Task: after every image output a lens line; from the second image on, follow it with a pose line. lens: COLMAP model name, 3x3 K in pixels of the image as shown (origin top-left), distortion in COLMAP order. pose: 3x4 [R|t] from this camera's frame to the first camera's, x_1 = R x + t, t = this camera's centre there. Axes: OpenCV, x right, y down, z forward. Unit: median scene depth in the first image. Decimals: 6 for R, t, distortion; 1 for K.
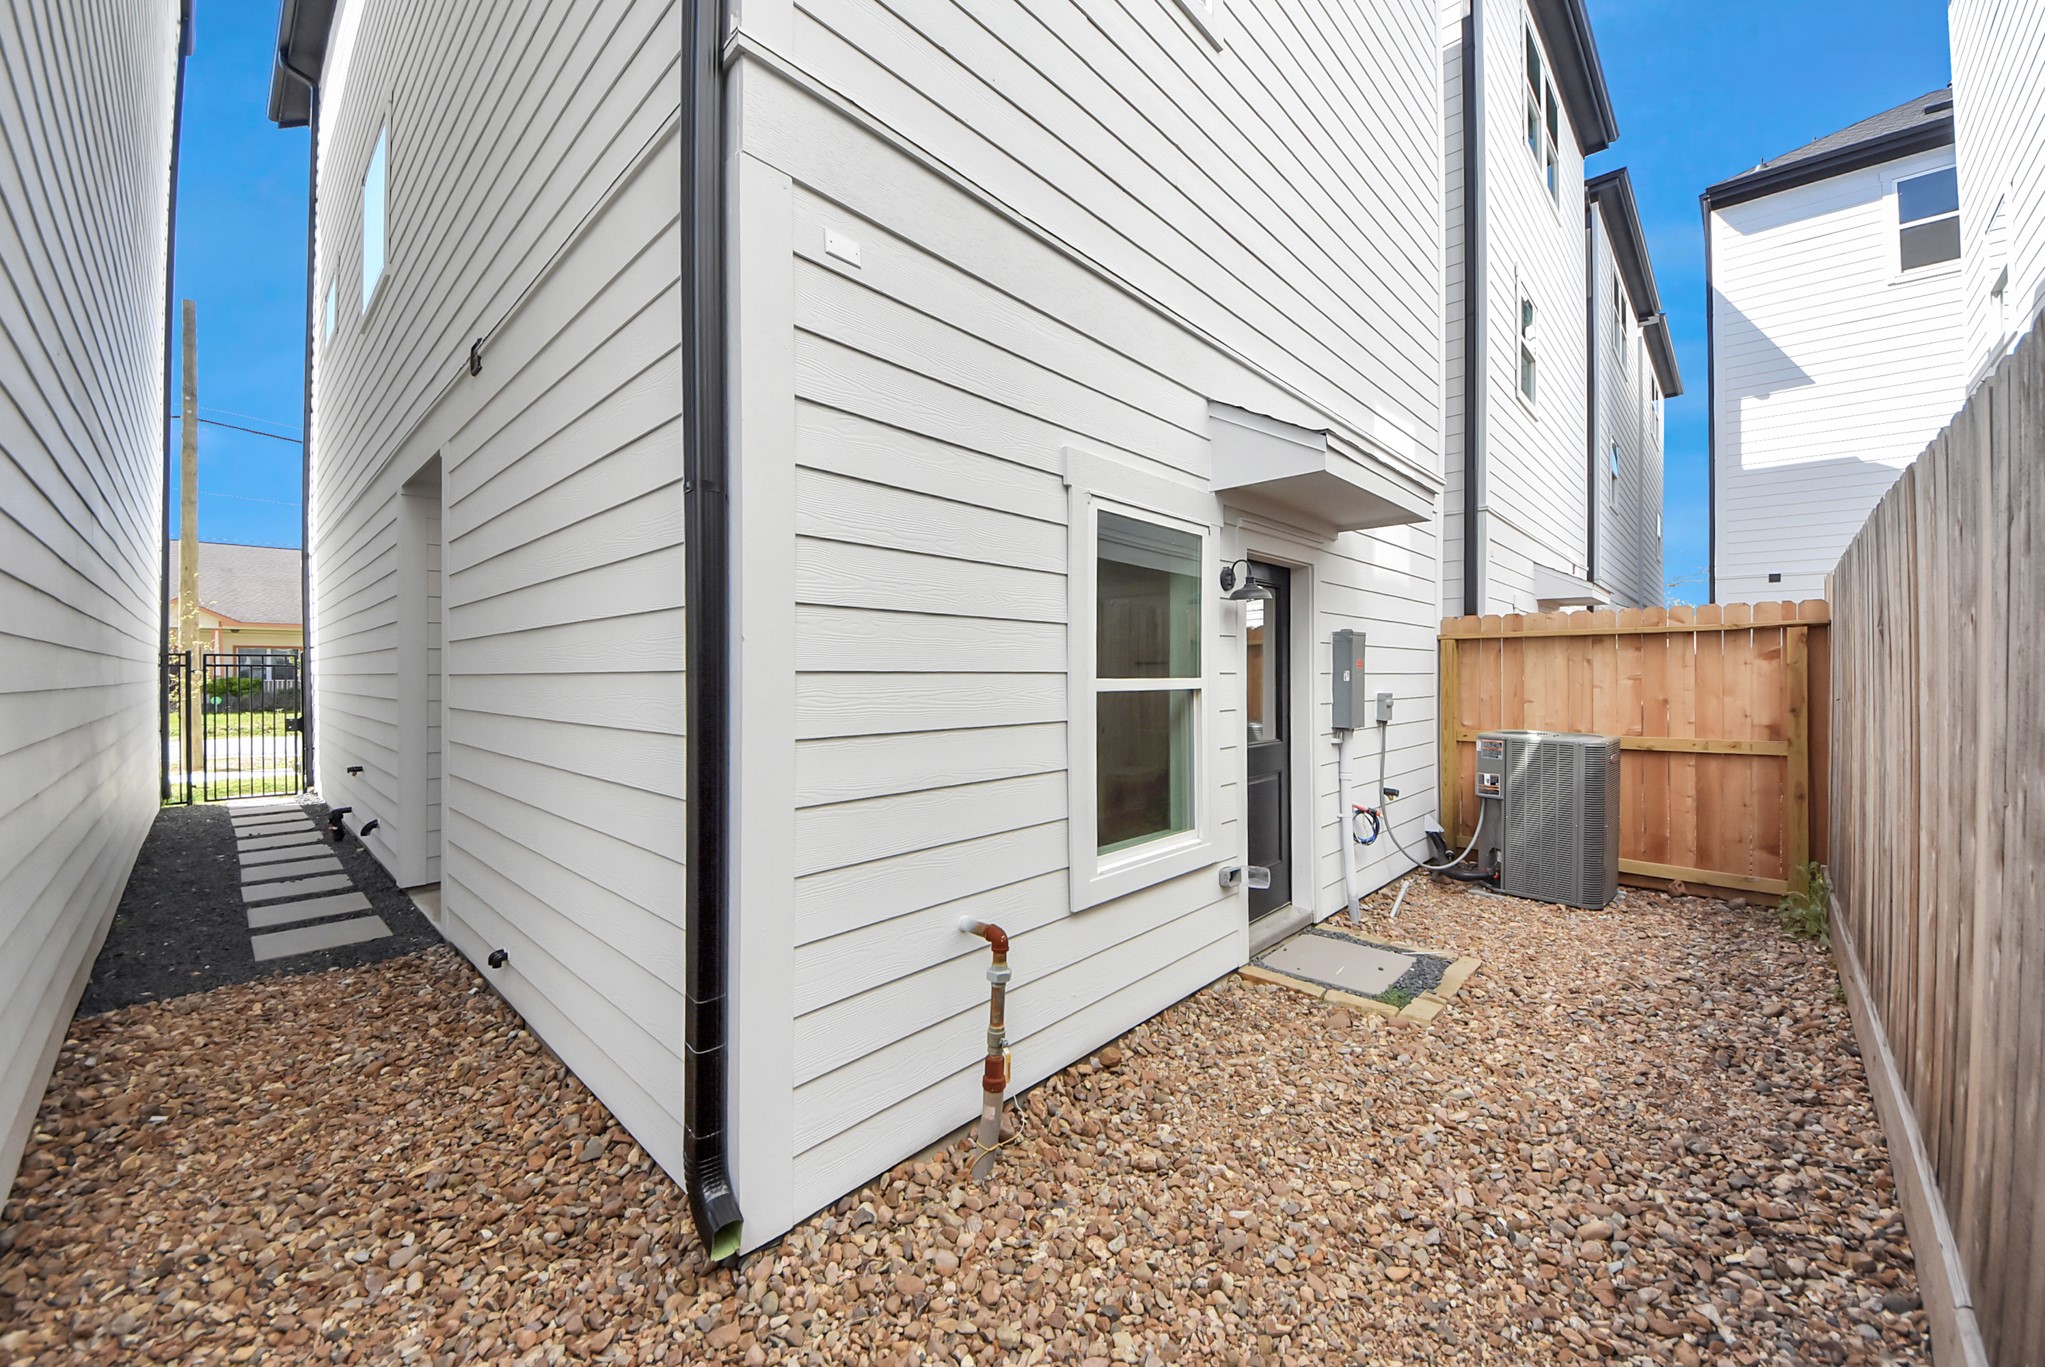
lens RADIAL K [[709.5, 0, 1022.5], [0, 709.5, 683.5], [0, 0, 1]] dist [-0.000405, -0.007449]
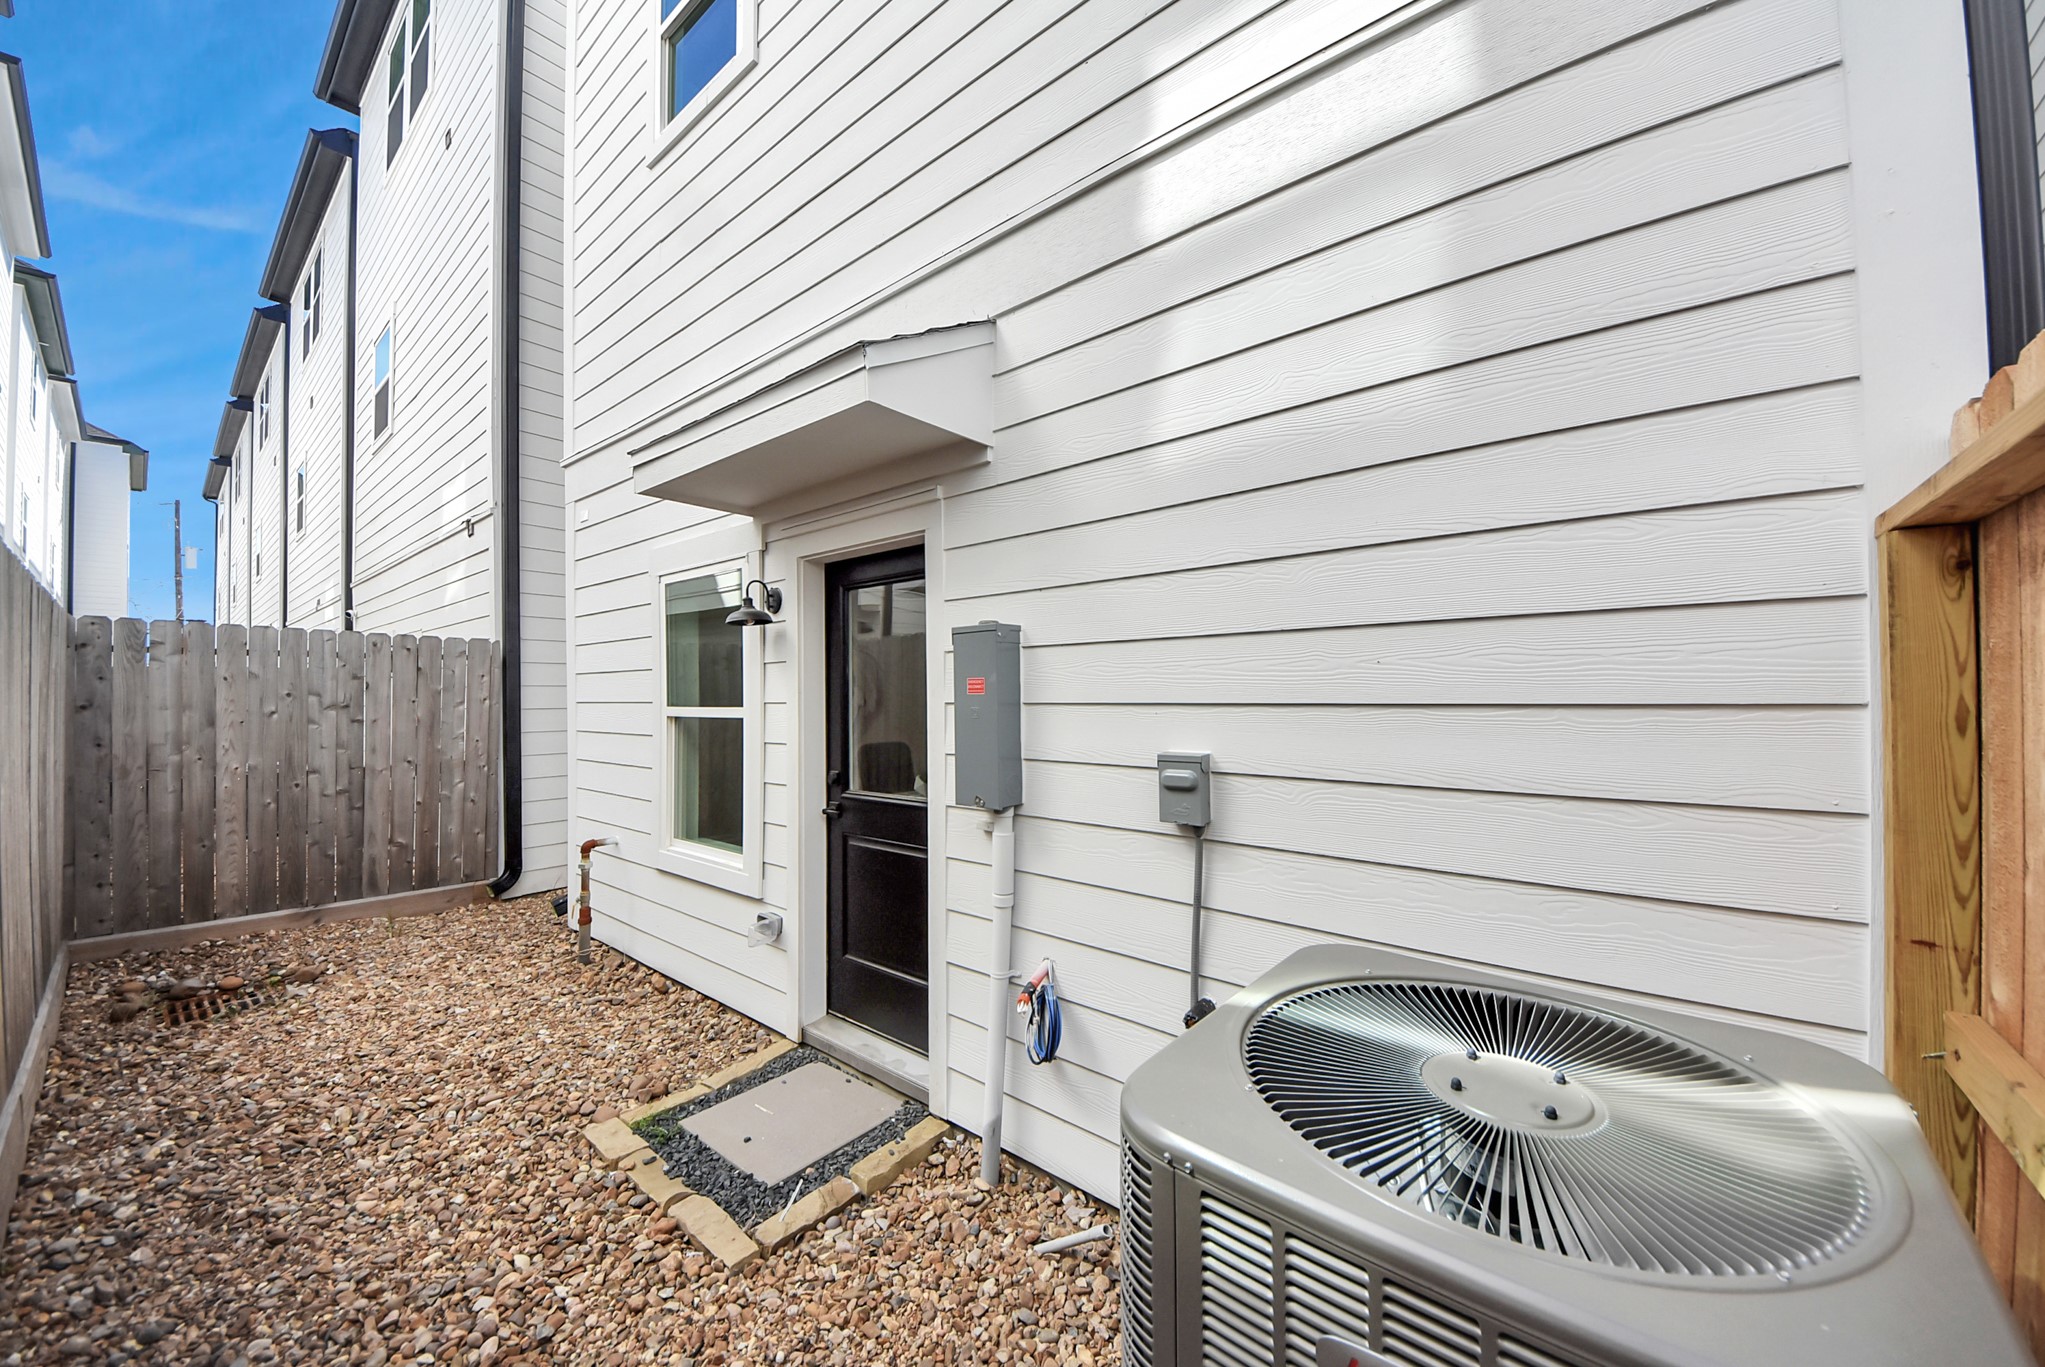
lens RADIAL K [[721.8, 0, 1033.7], [0, 721.8, 690.9], [0, 0, 1]] dist [0.020426, -0.013375]
pose [[0.132794, -0.003781, -0.991136, 1.354536], [-0.006542, 0.999968, -0.004691, -0.027782], [0.991122, 0.007107, 0.132765, 1.290118]]
